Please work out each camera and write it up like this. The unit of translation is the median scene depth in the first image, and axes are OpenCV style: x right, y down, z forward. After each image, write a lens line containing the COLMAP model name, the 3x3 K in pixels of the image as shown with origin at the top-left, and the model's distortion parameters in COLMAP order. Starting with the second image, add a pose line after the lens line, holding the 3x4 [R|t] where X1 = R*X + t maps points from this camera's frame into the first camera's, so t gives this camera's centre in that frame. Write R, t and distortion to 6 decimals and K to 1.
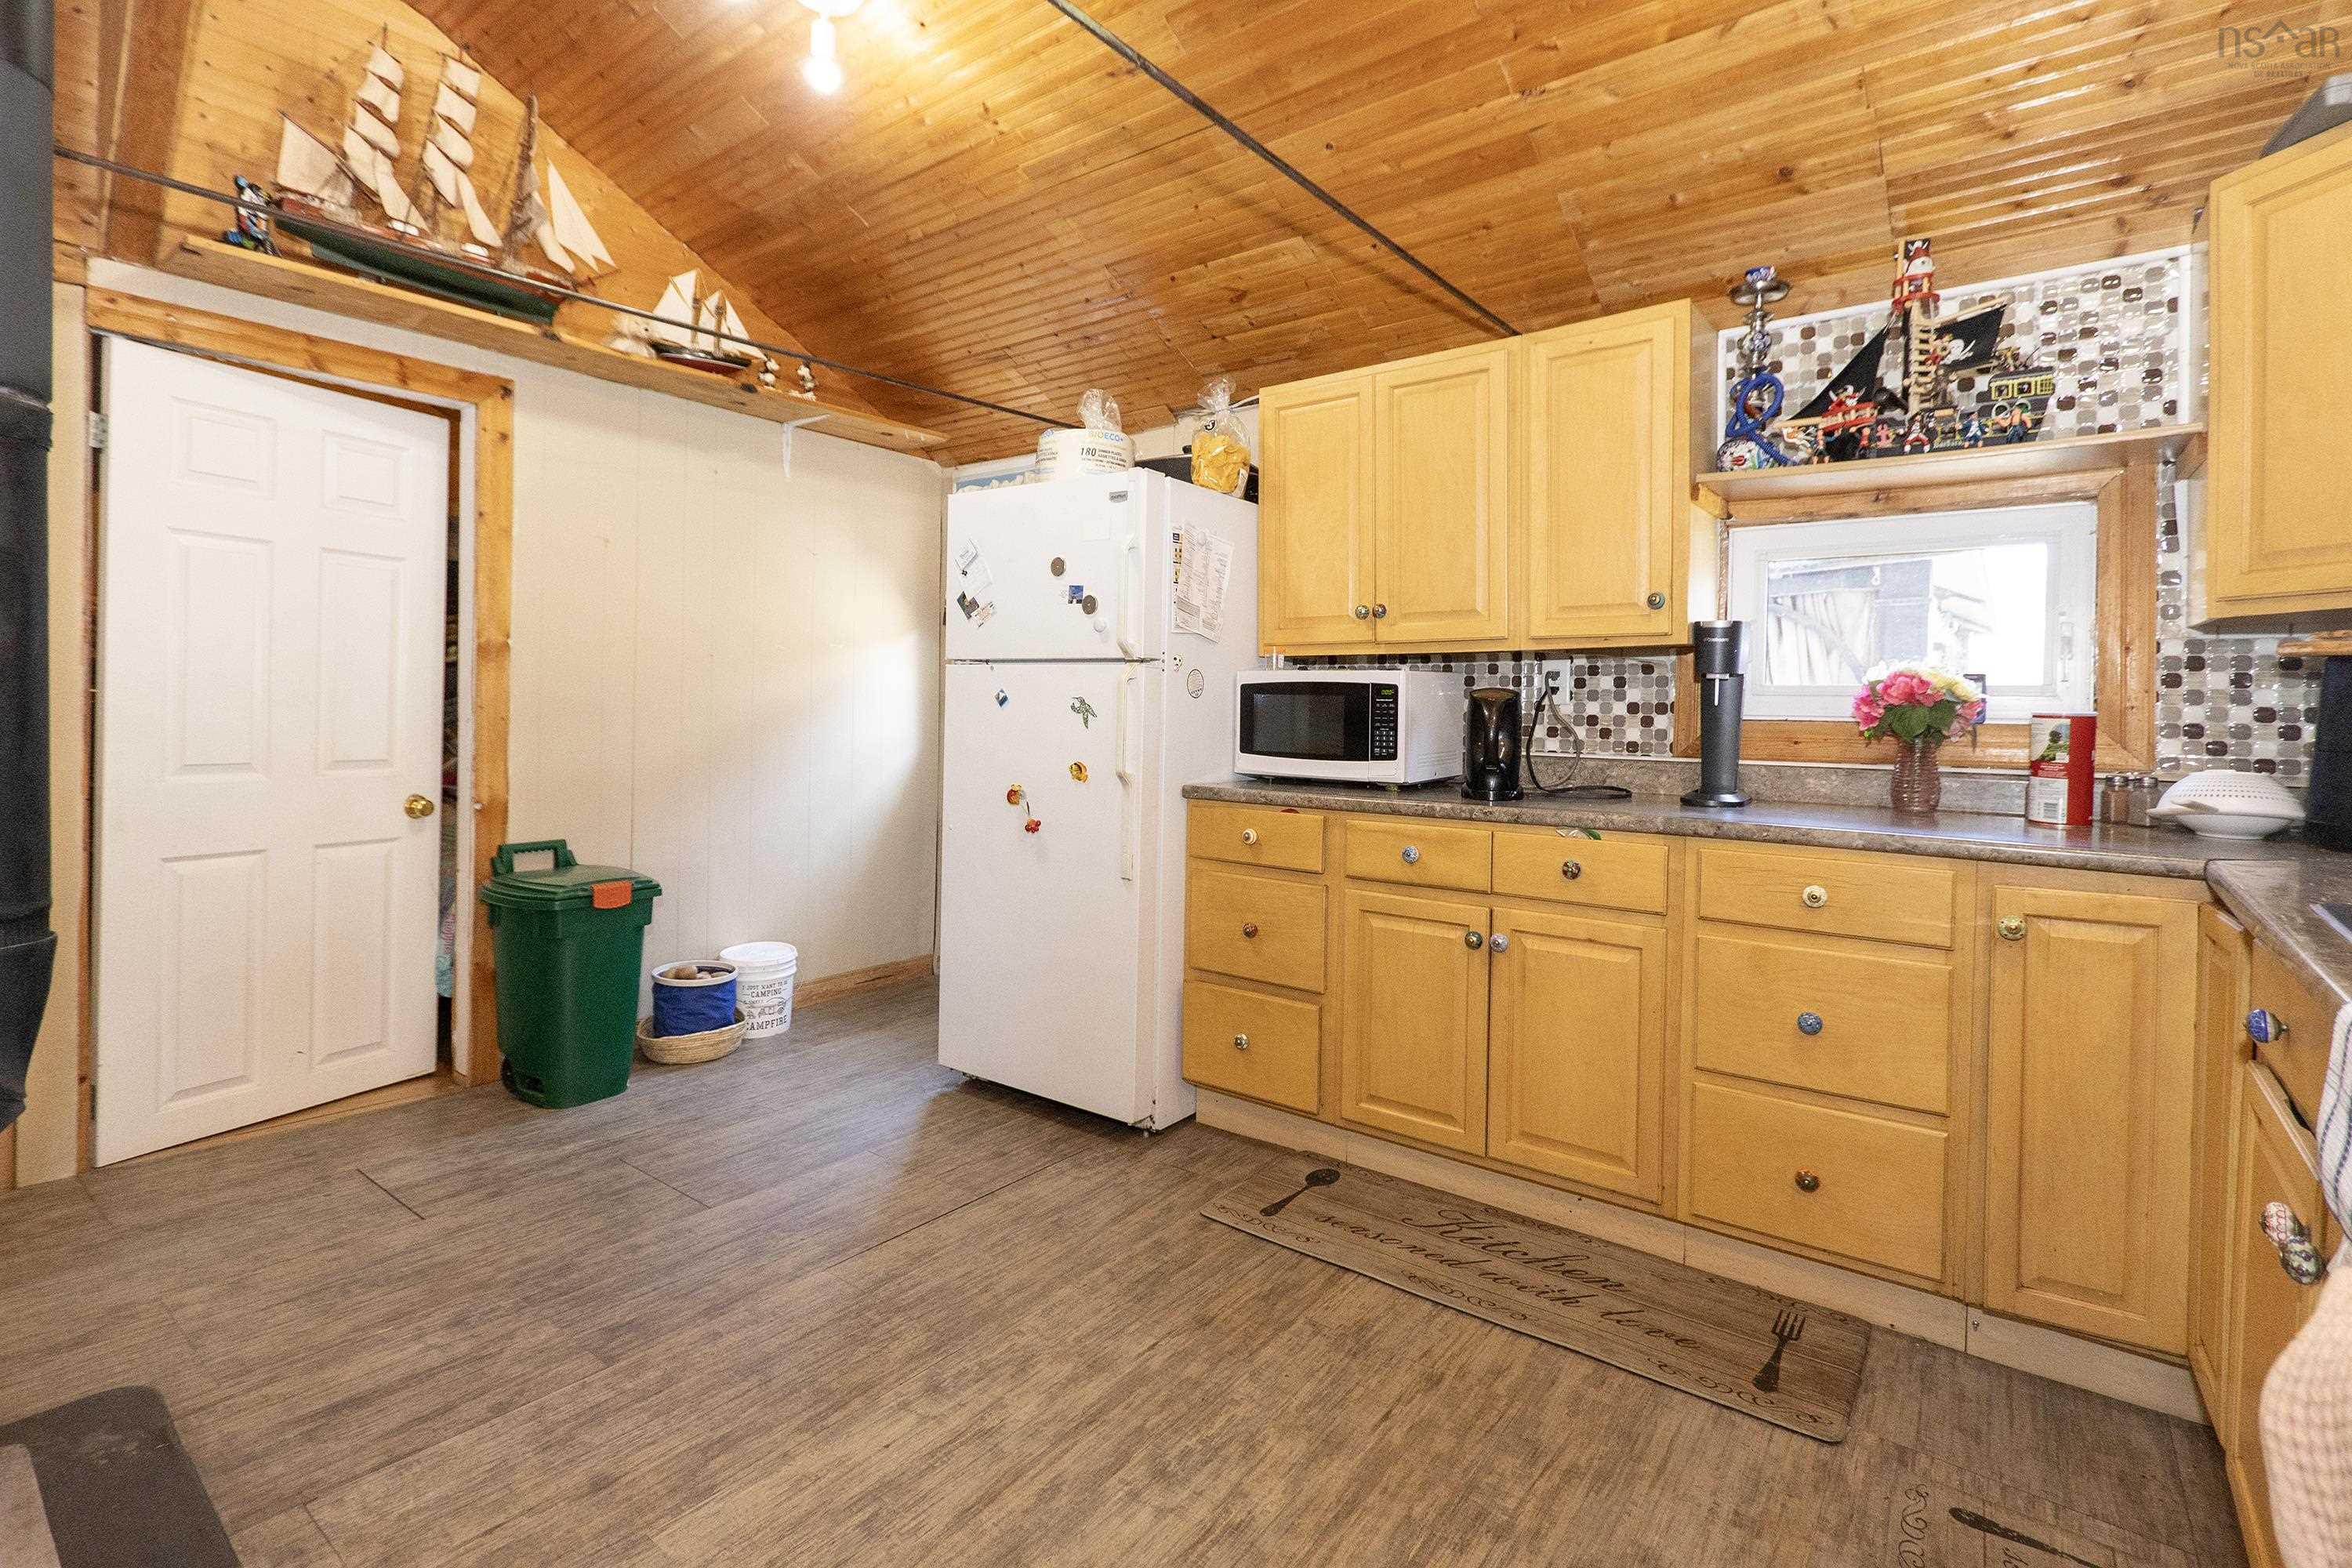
lens RADIAL K [[1087.5, 0, 1177.4], [0, 1087.5, 724.3], [0, 0, 1]] dist [0.000499, 0.000136]
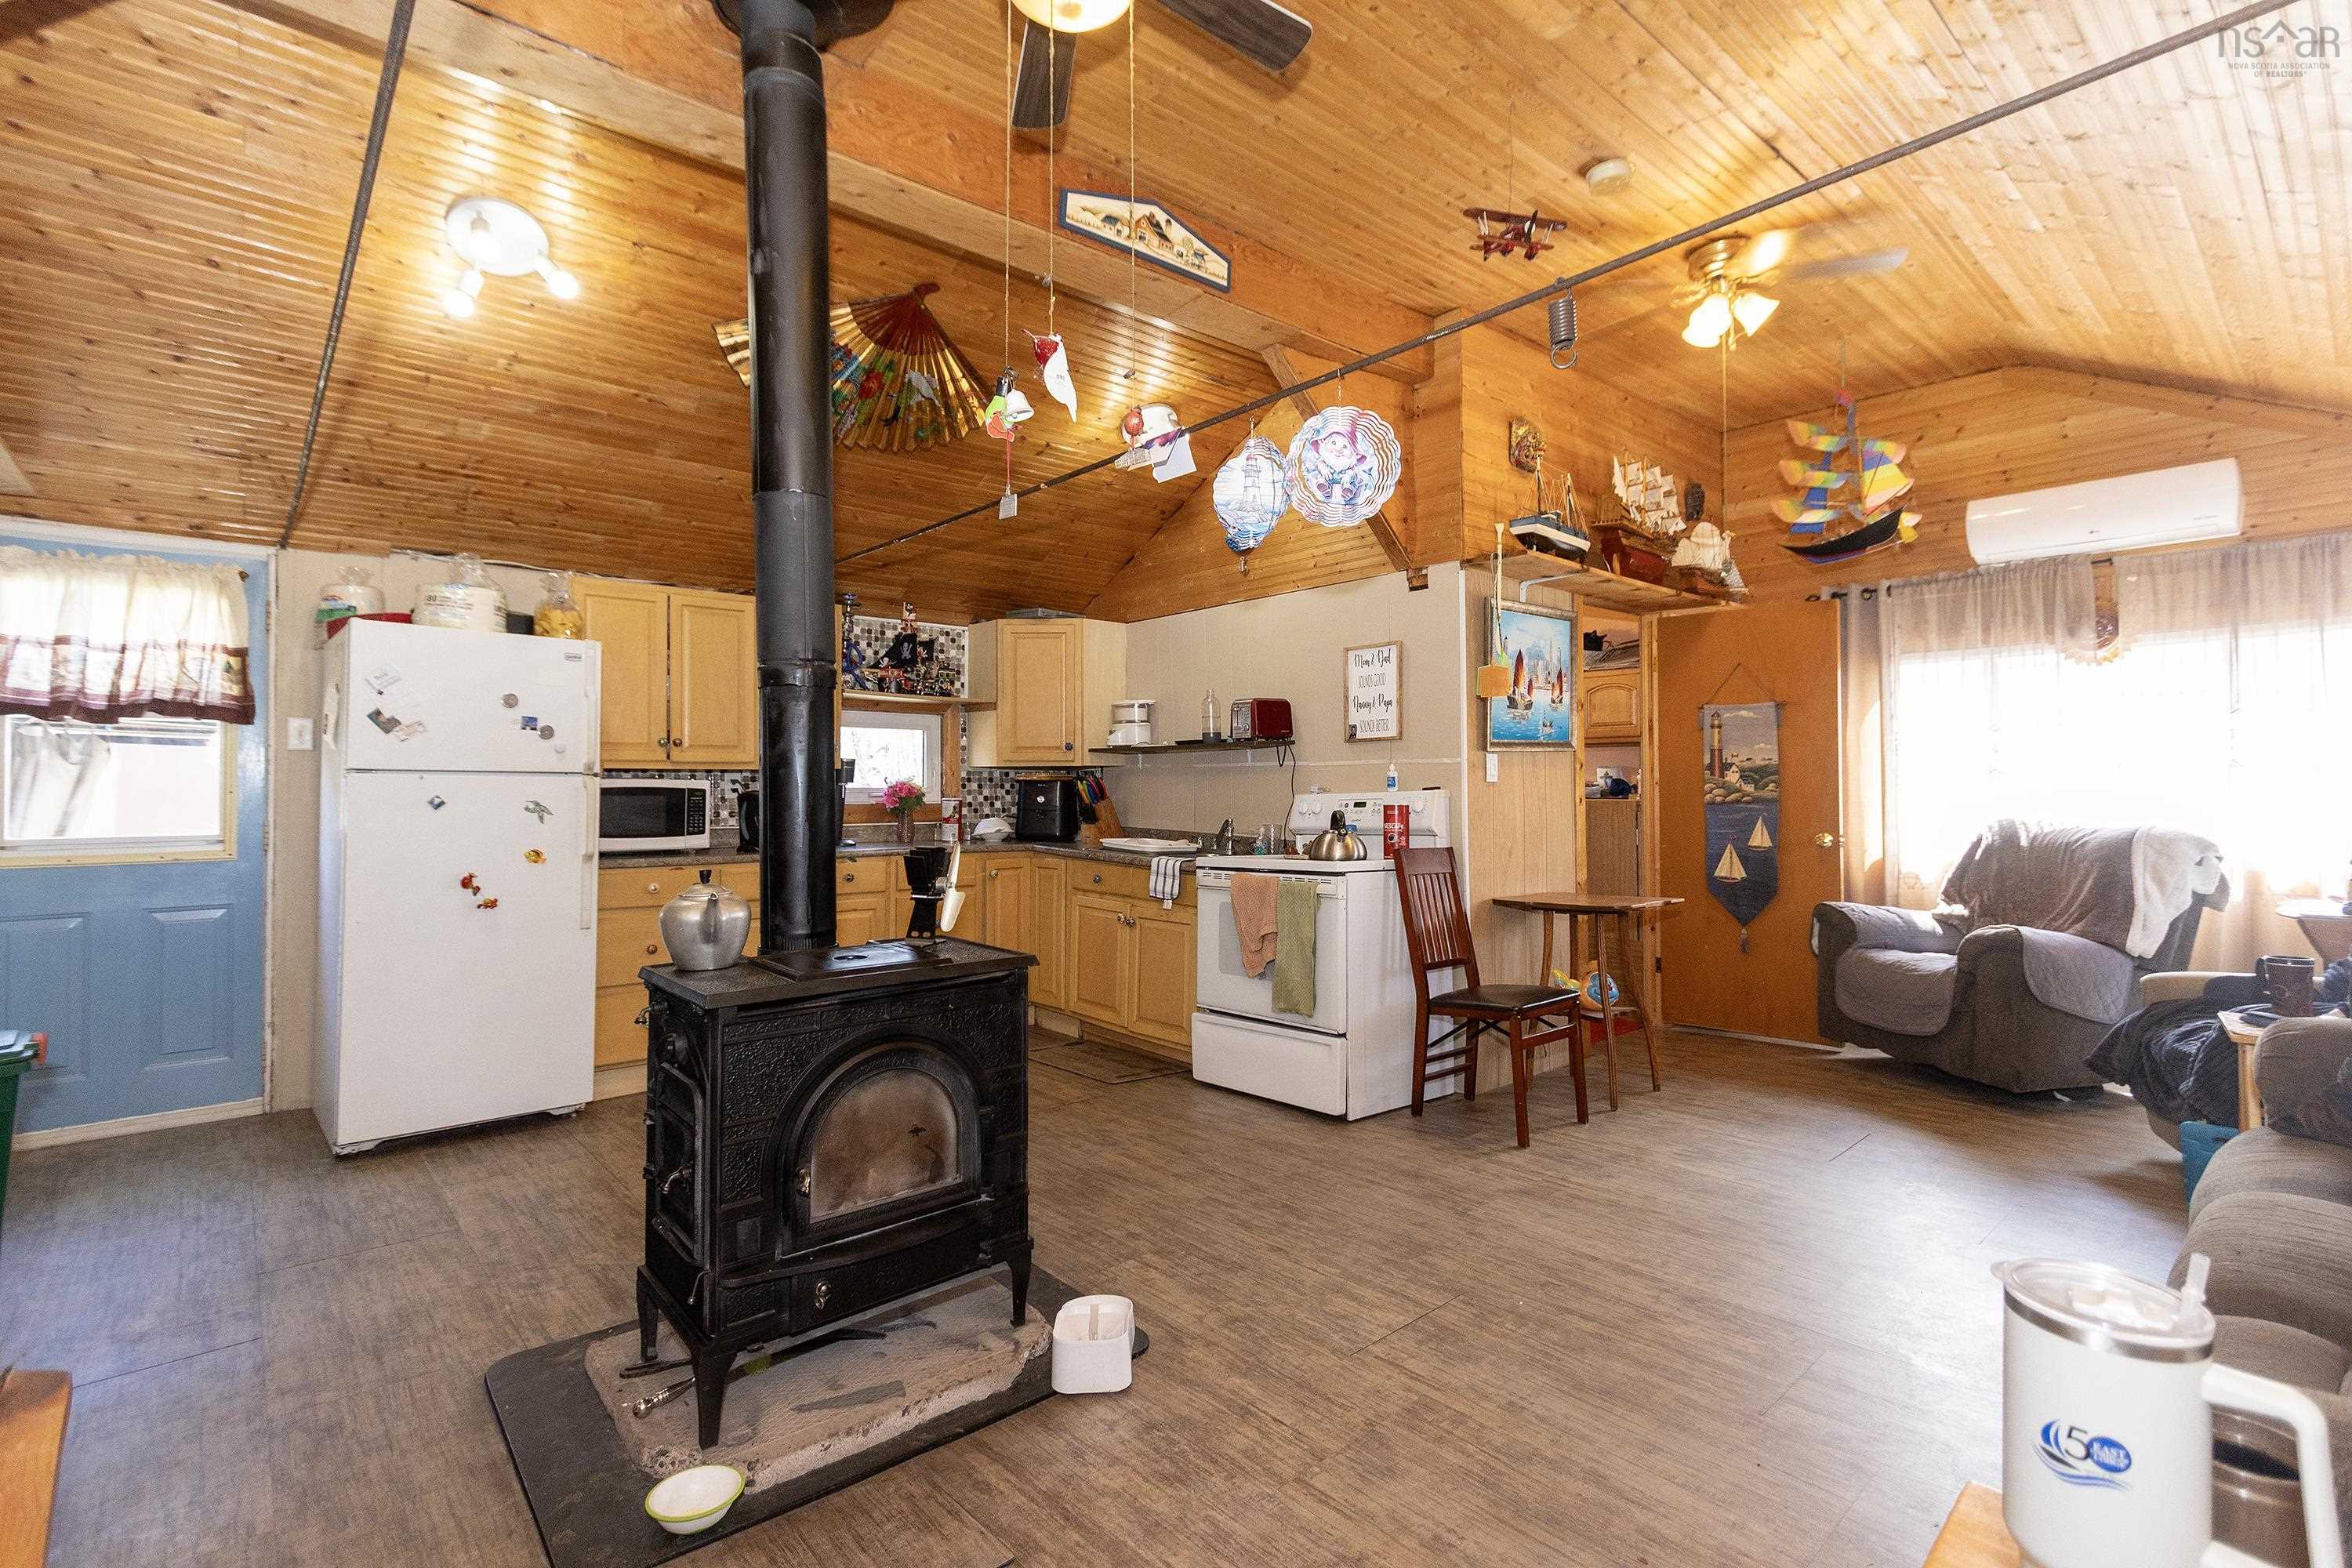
lens RADIAL K [[1062.5, 0, 1188.5], [0, 1062.5, 764.1], [0, 0, 1]] dist [-0.000082, -0.000102]
pose [[0.183862, 0.010331, 0.982898, -1.580281], [0.020327, 0.999691, -0.014310, -0.045327], [-0.982742, 0.022610, 0.183595, -0.034971]]
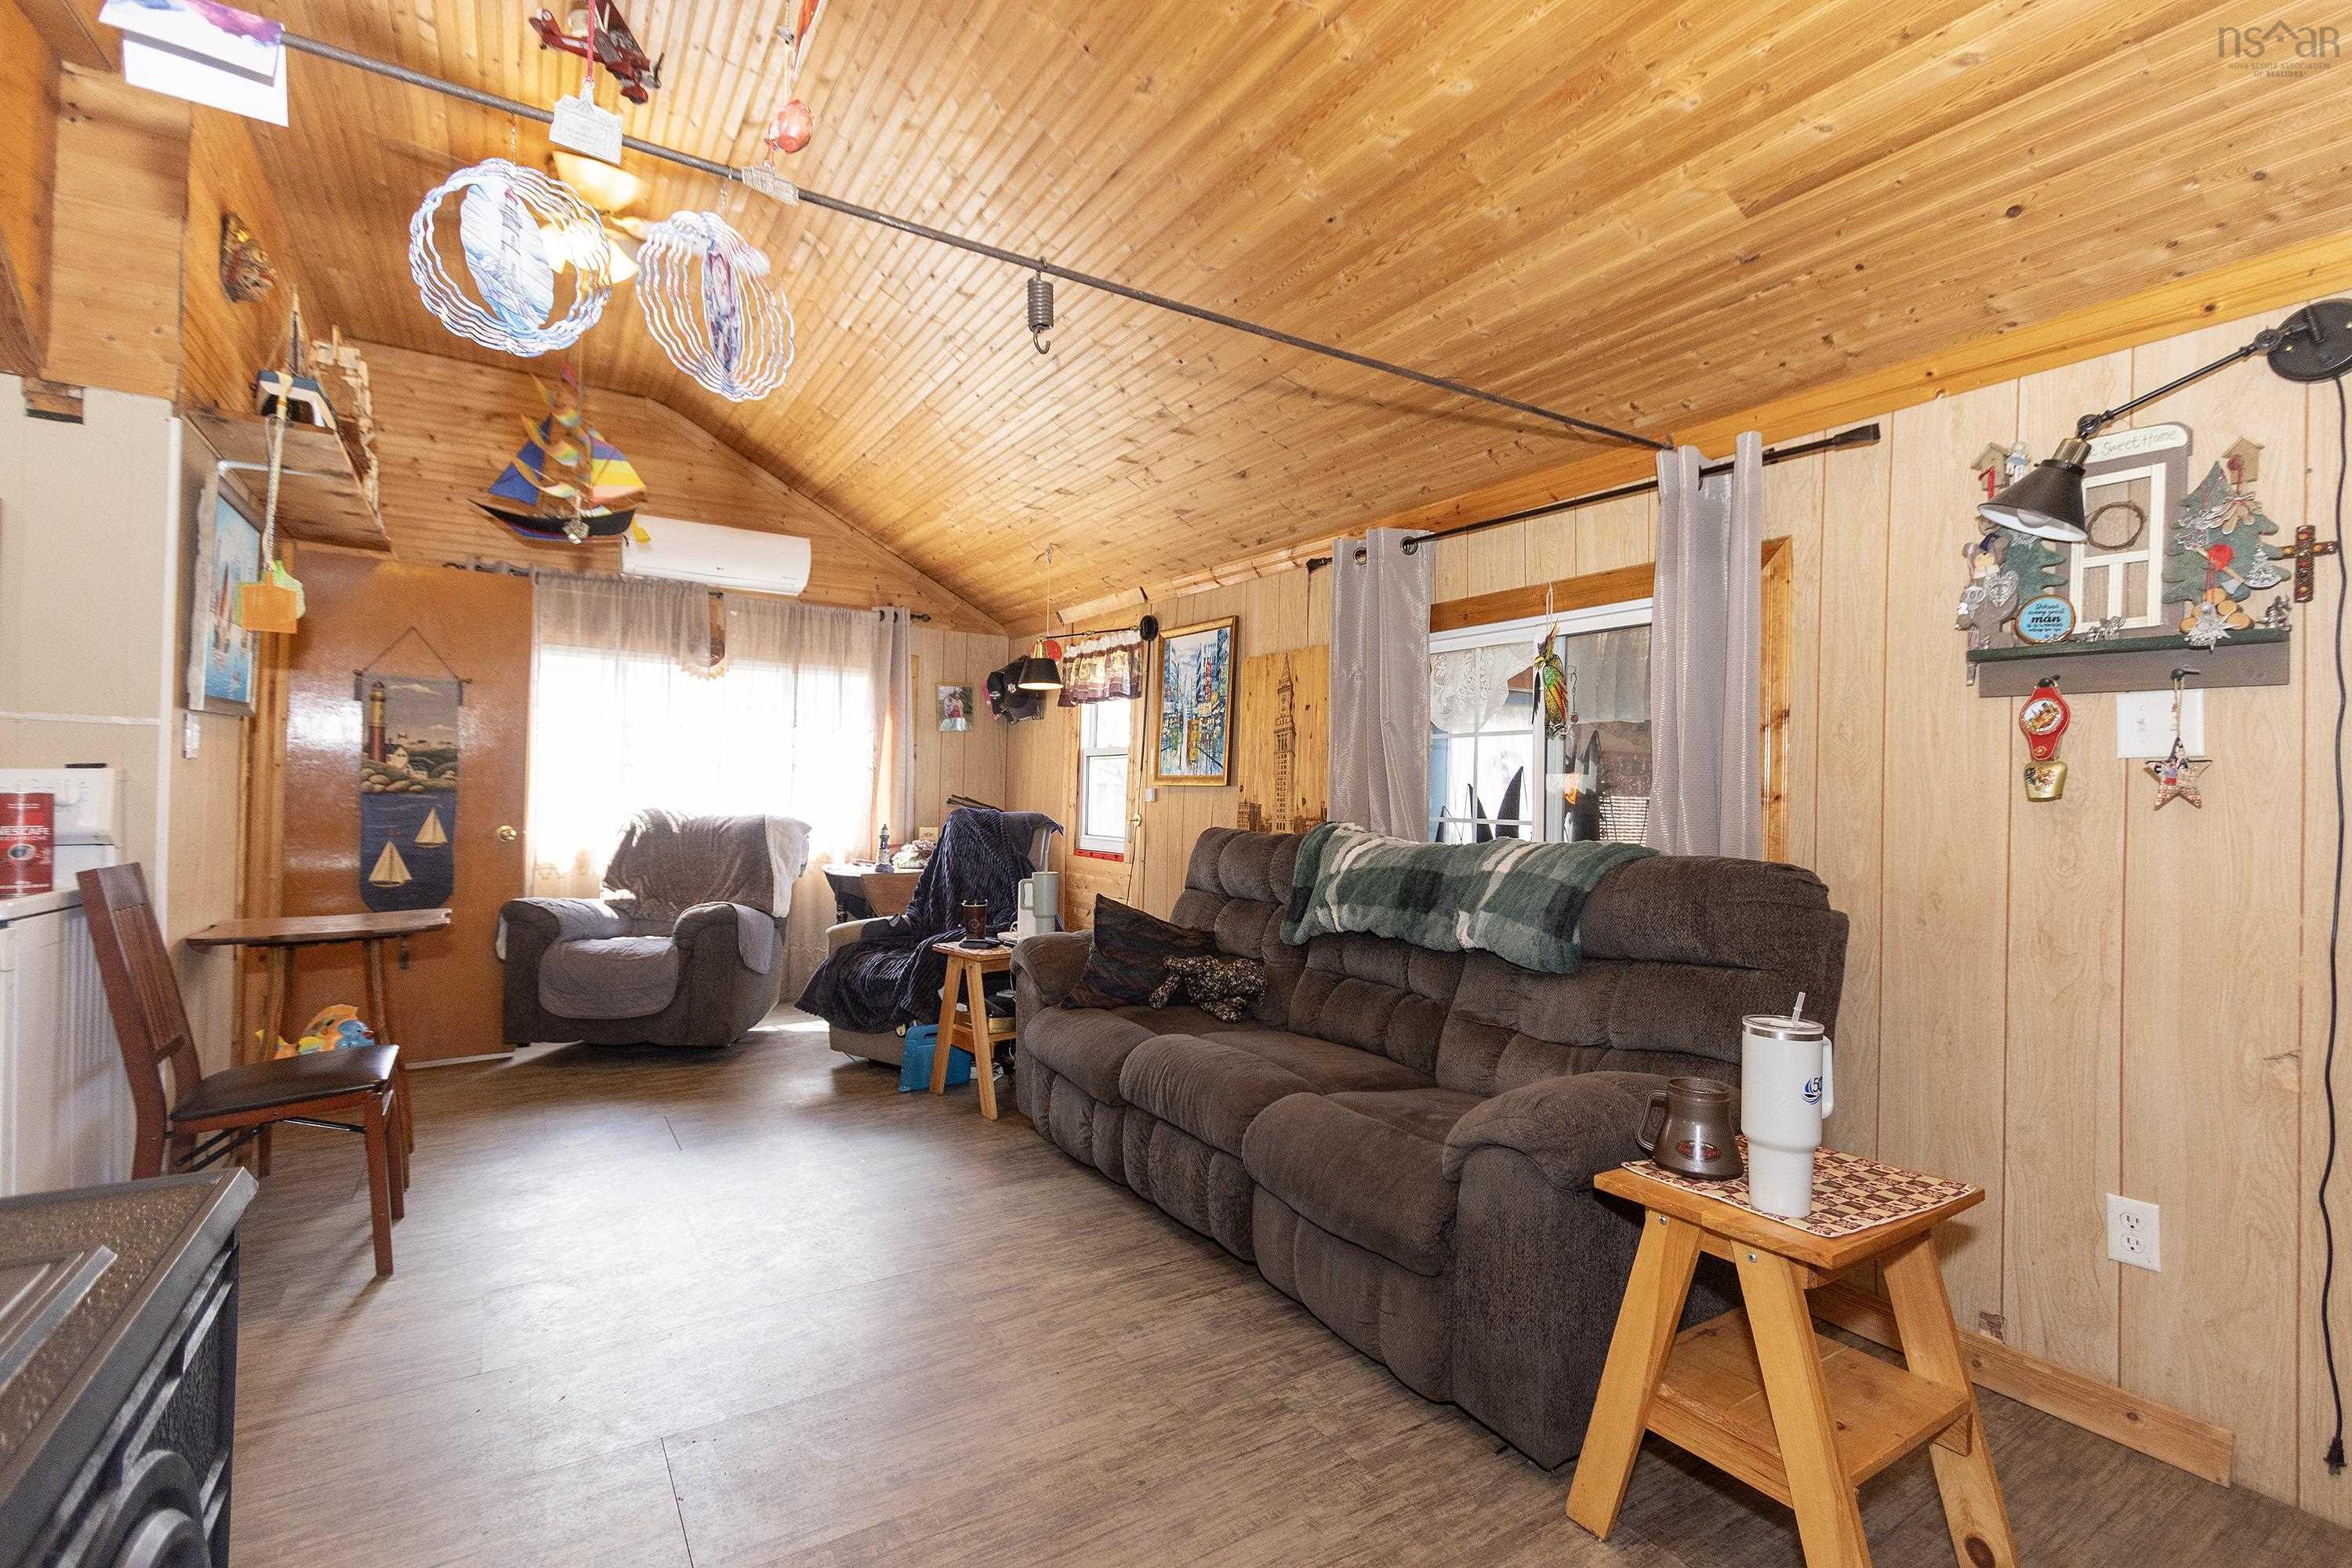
lens RADIAL K [[1061.8, 0, 1179.7], [0, 1061.8, 781.5], [0, 0, 1]] dist [0.000450, -0.000622]
pose [[-0.938221, -0.028202, 0.344885, -1.096258], [-0.027151, 0.999600, 0.007879, -0.043679], [-0.344970, -0.001972, -0.938612, 0.550070]]
